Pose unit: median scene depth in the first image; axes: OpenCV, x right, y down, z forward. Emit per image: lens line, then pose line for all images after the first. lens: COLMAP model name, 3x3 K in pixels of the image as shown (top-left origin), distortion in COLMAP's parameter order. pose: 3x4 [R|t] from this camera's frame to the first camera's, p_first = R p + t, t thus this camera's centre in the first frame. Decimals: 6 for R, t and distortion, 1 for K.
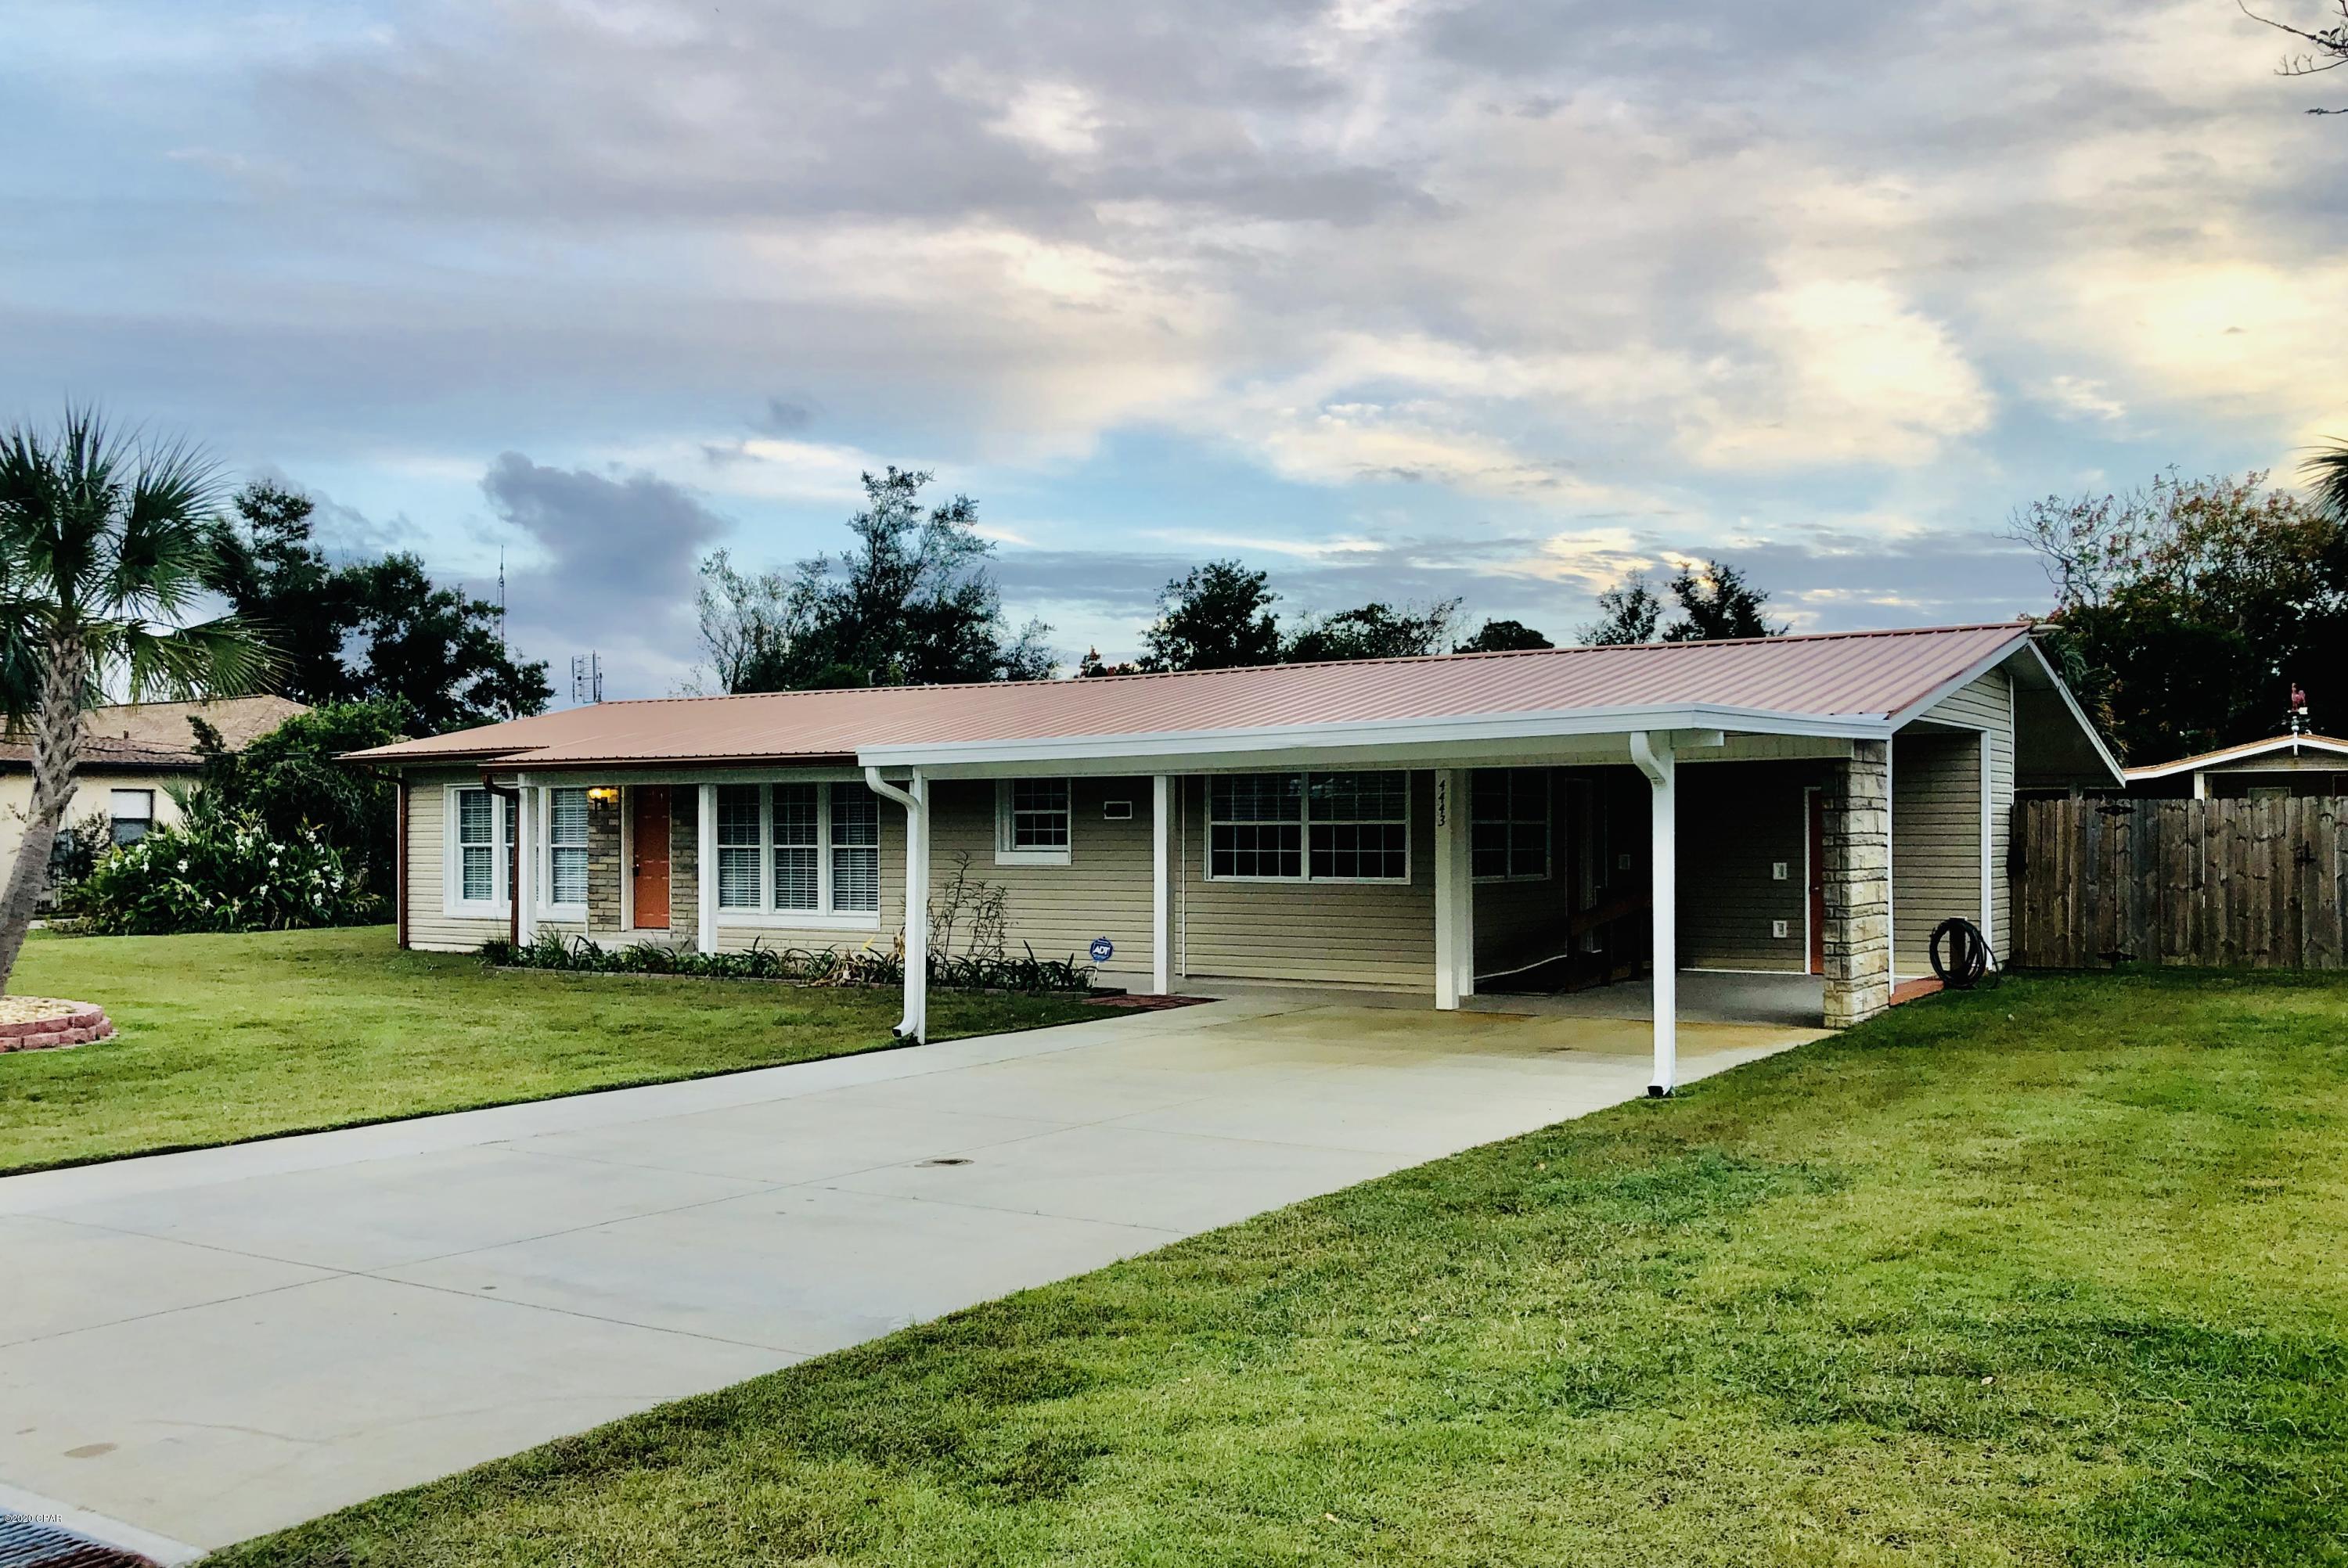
lens RADIAL K [[1928.6, 0, 1173.1], [0, 1928.6, 839.8], [0, 0, 1]] dist [0.014690, -0.011228]
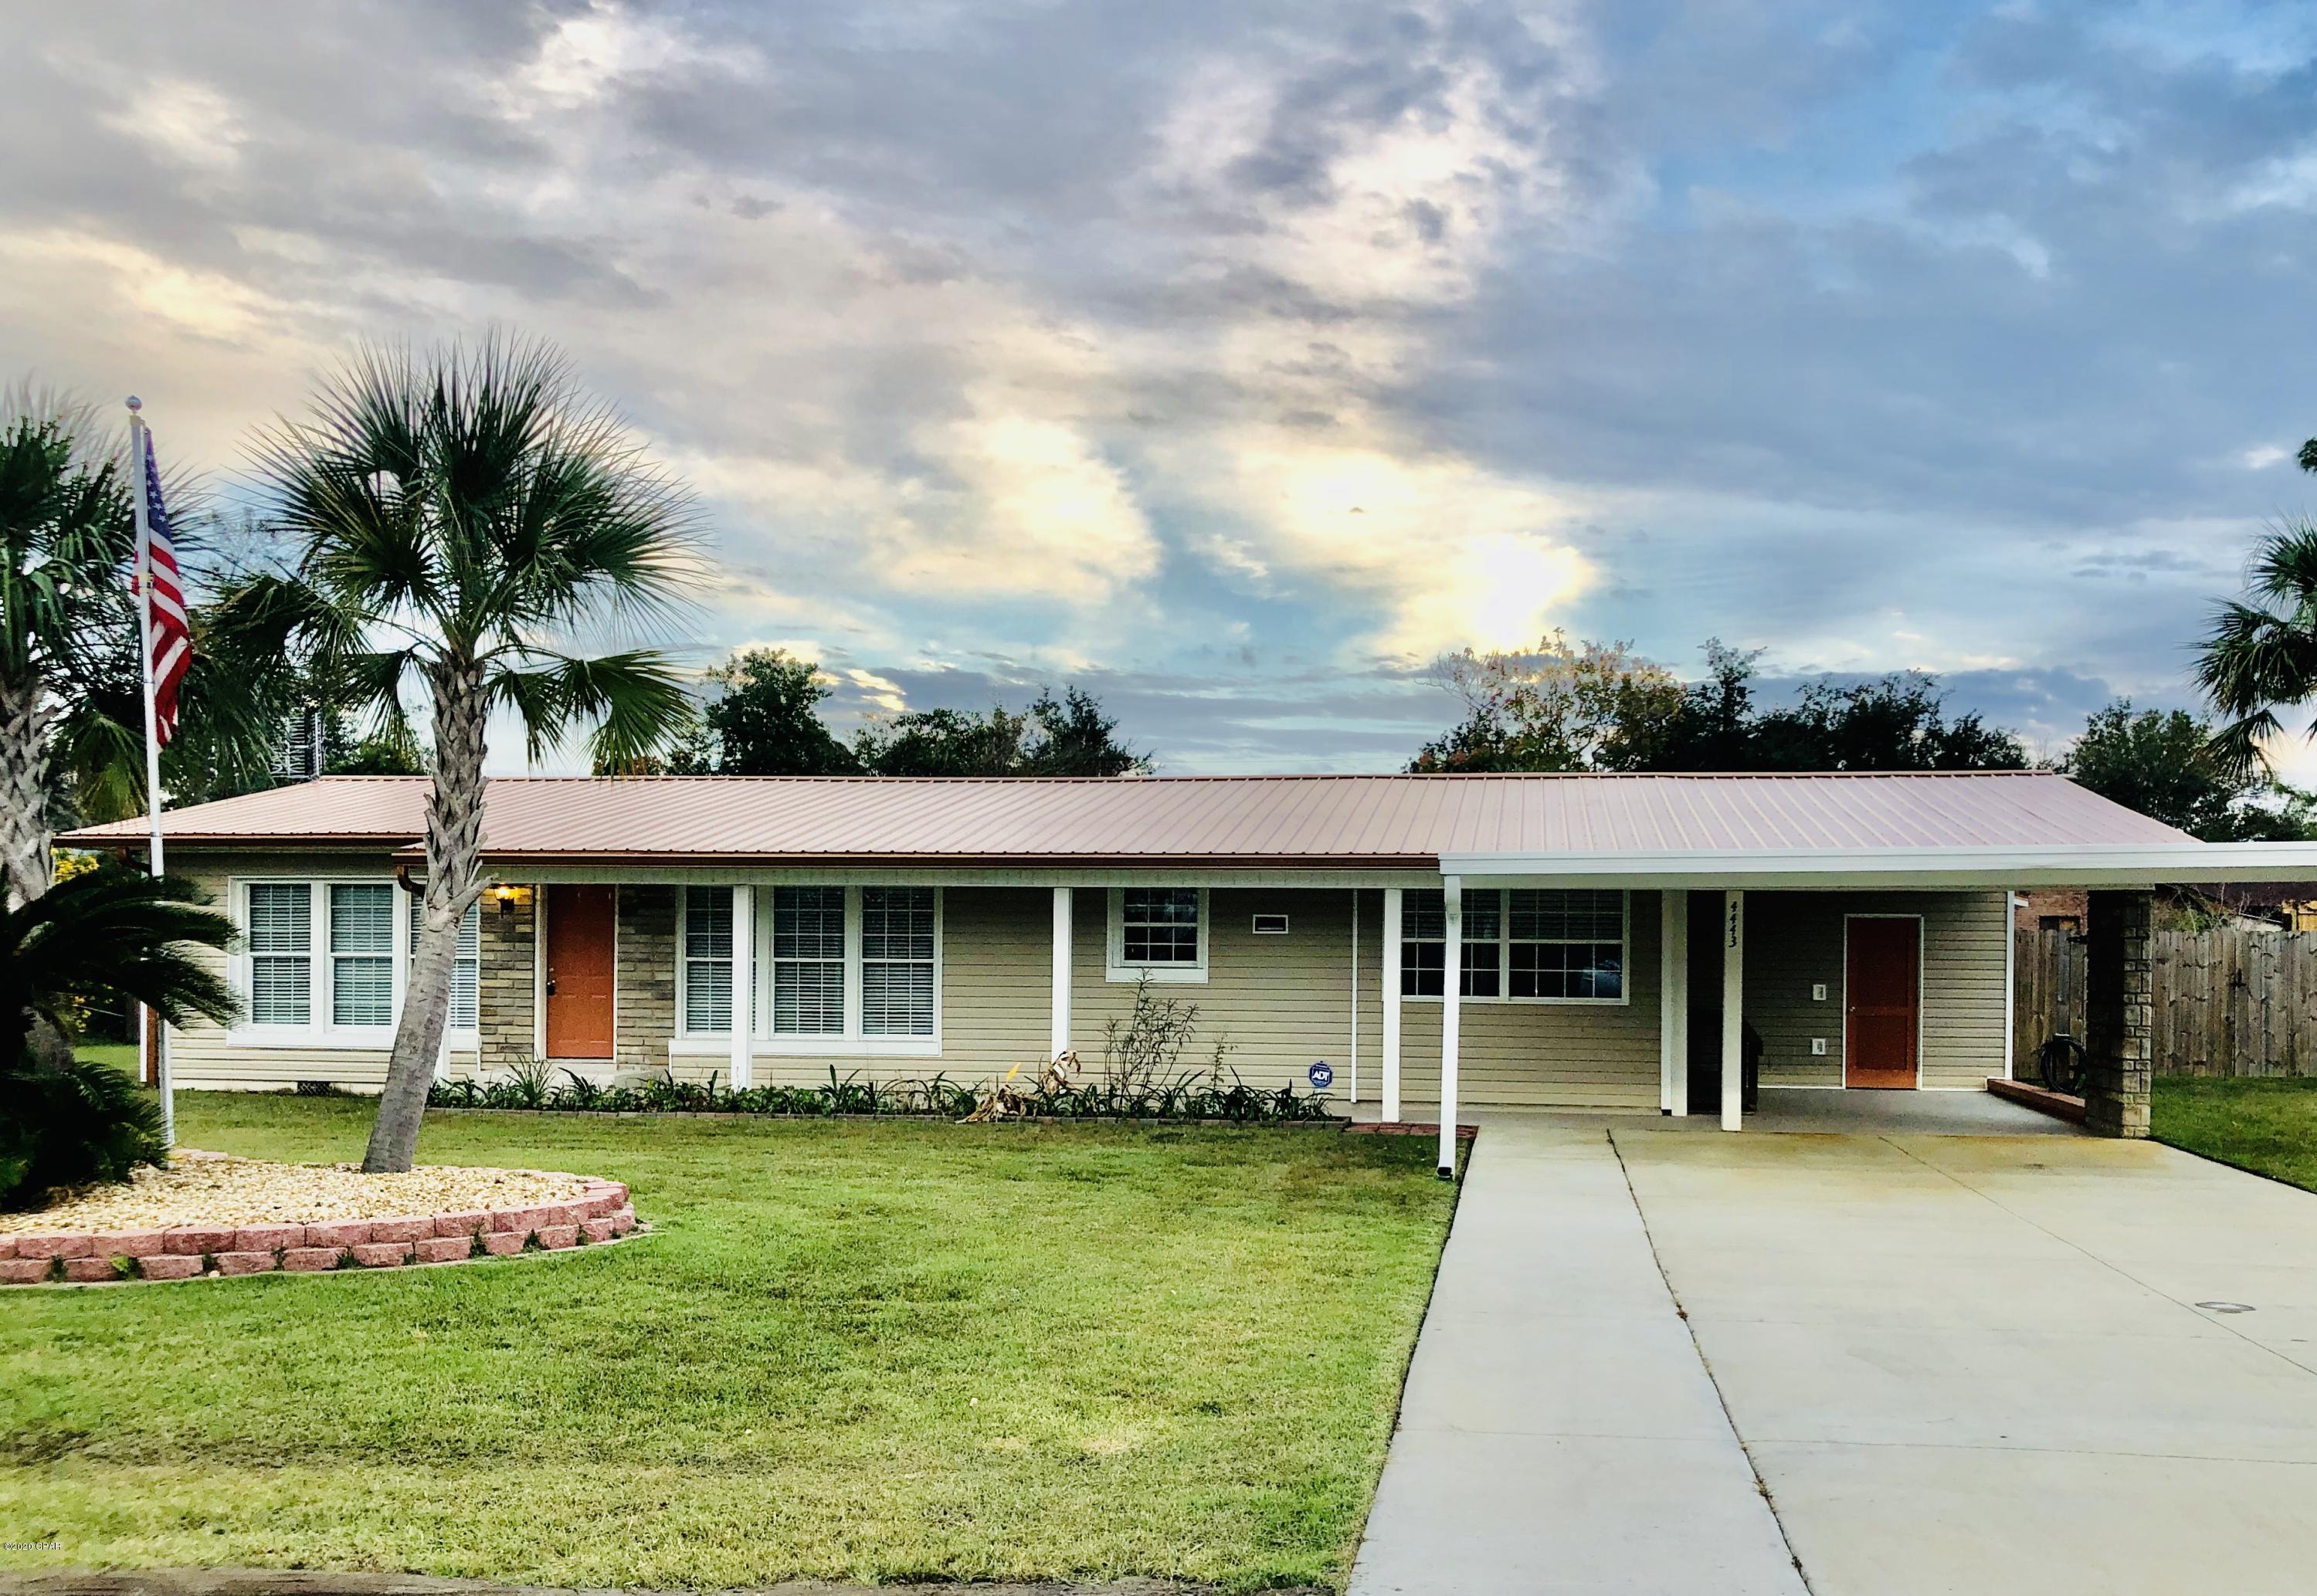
lens RADIAL K [[1975.0, 0, 1220.1], [0, 1975.0, 919.6], [0, 0, 1]] dist [0.002361, 0.000365]
pose [[0.908529, 0.018140, 0.417428, -0.442056], [-0.010019, 0.999716, -0.021638, 0.003007], [-0.417702, 0.015476, 0.908452, 0.147231]]
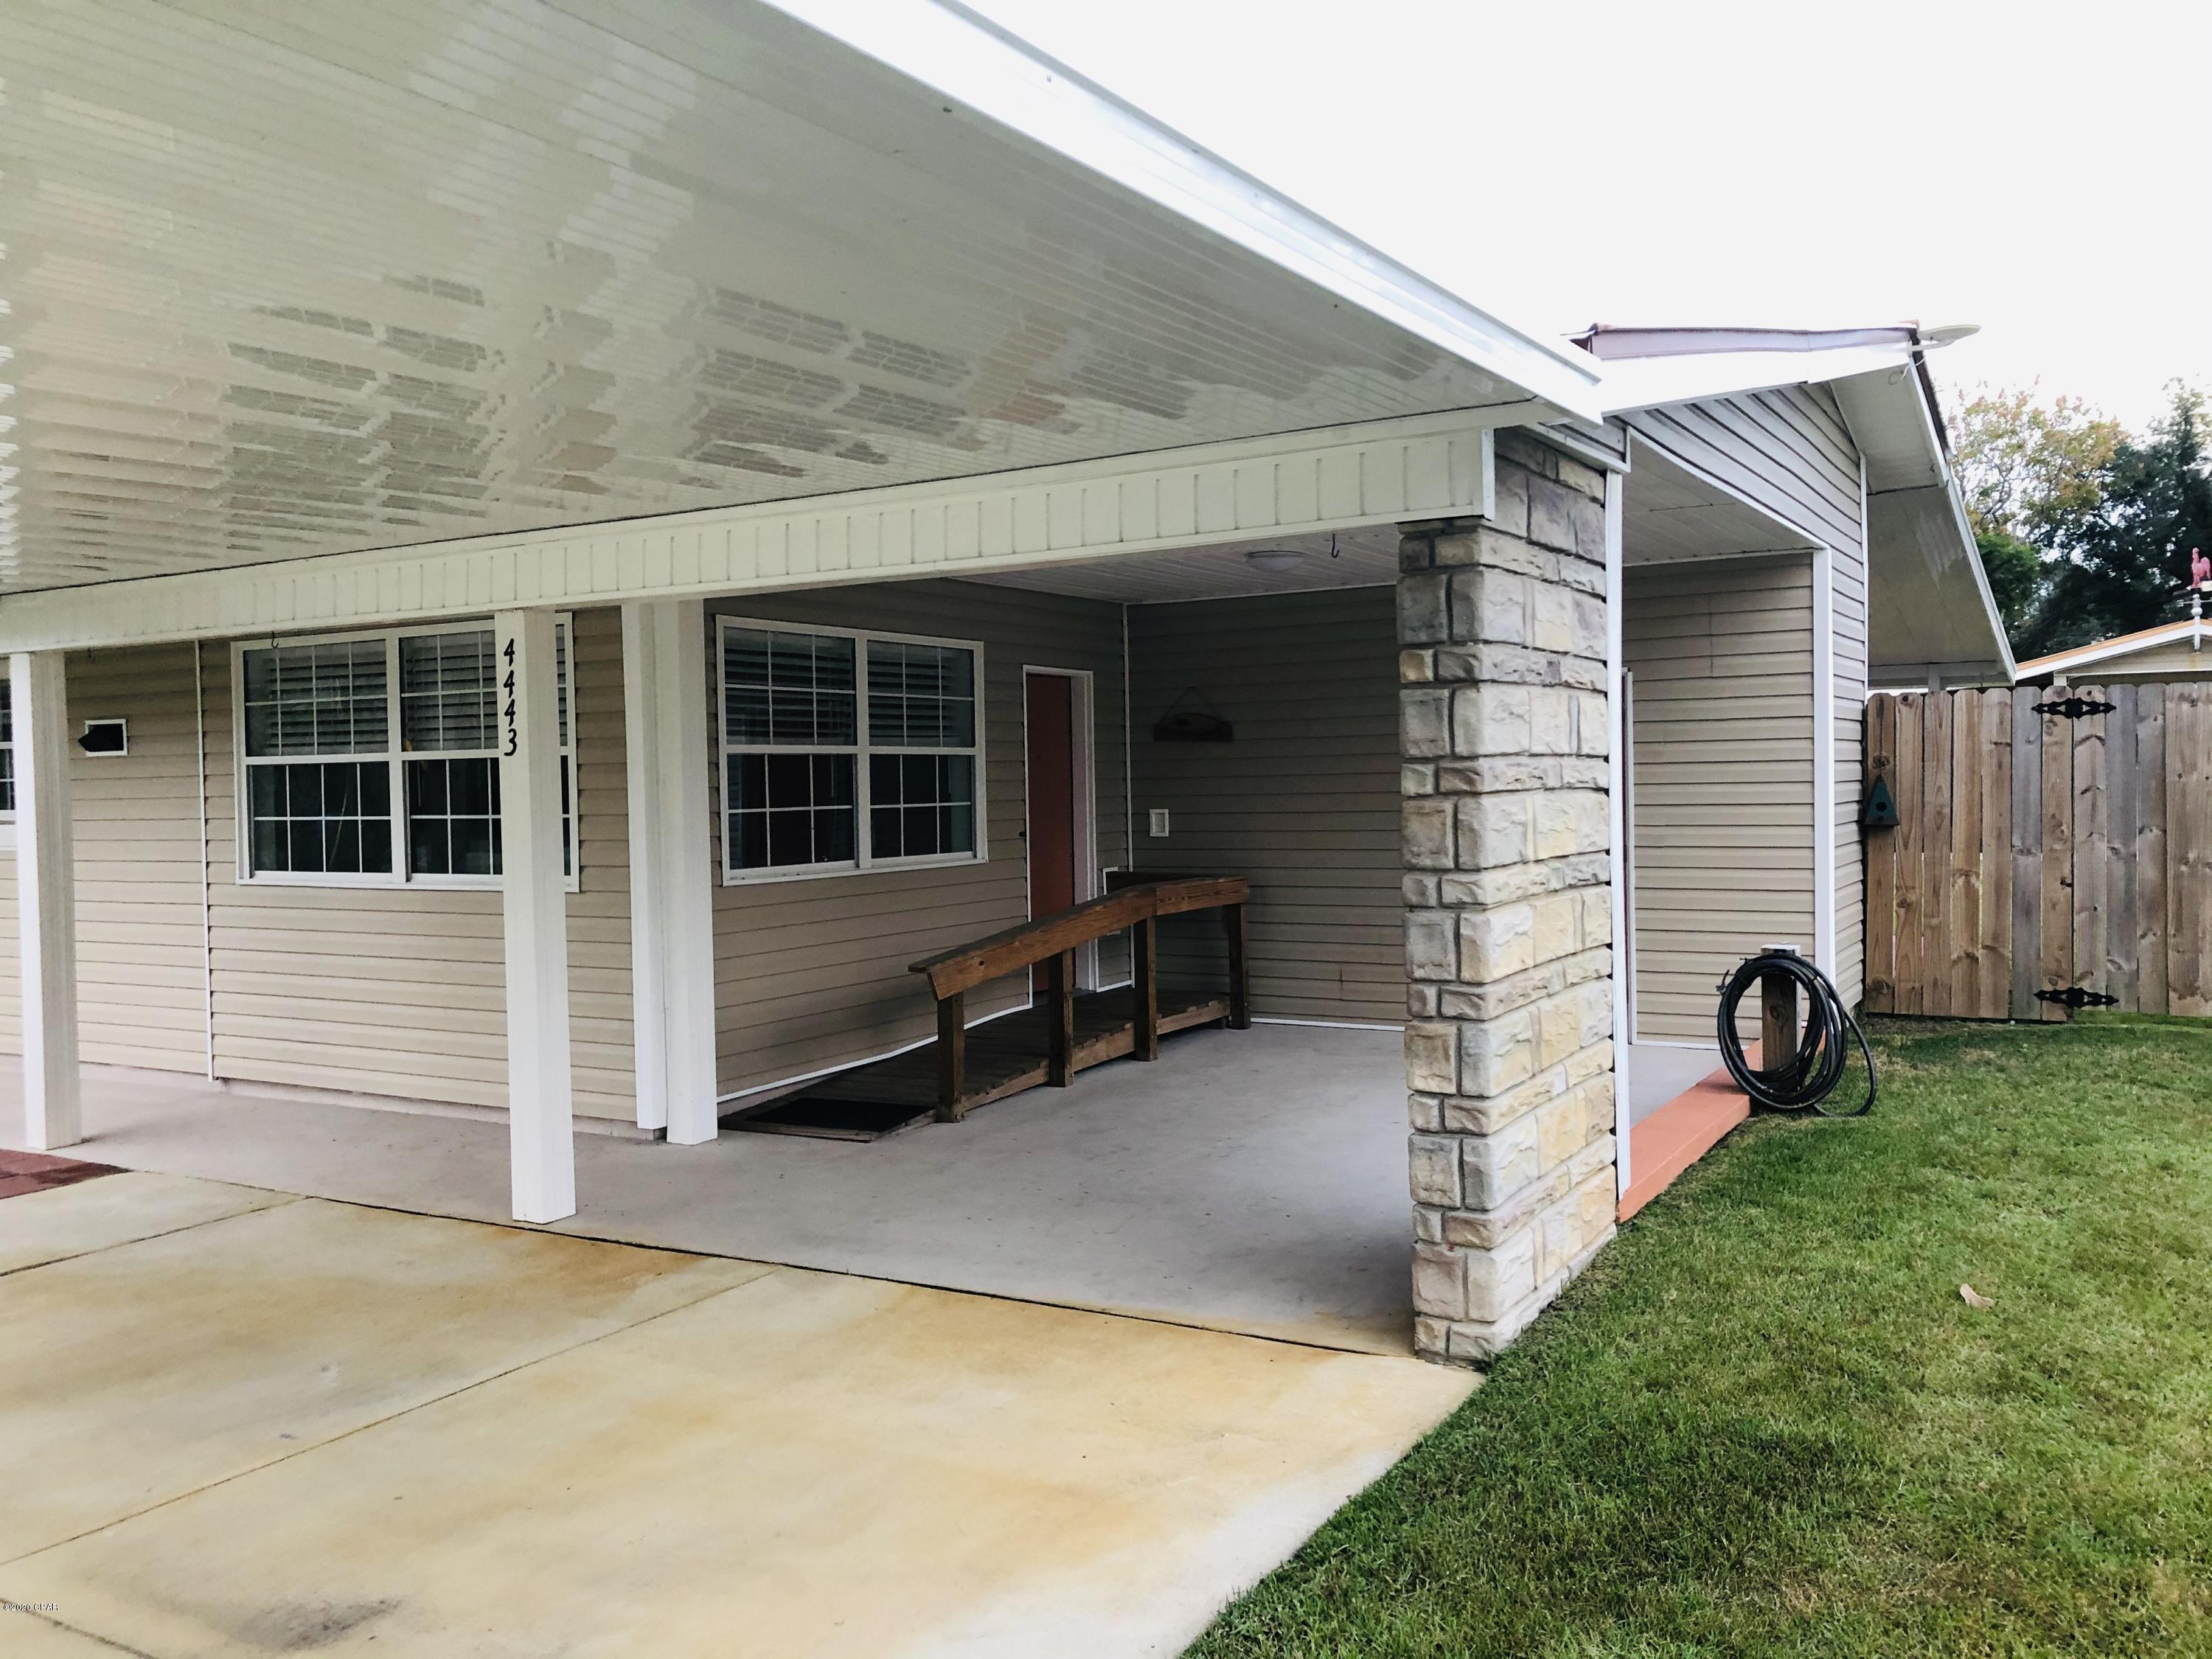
lens RADIAL K [[1790.6, 0, 1106.0], [0, 1790.6, 829.5], [0, 0, 1]] dist [0.004039, 0.000282]
pose [[0.998387, -0.017833, 0.053904, 0.201444], [0.016480, 0.999540, 0.025440, 0.000340], [-0.054333, -0.024511, 0.998222, 0.524150]]
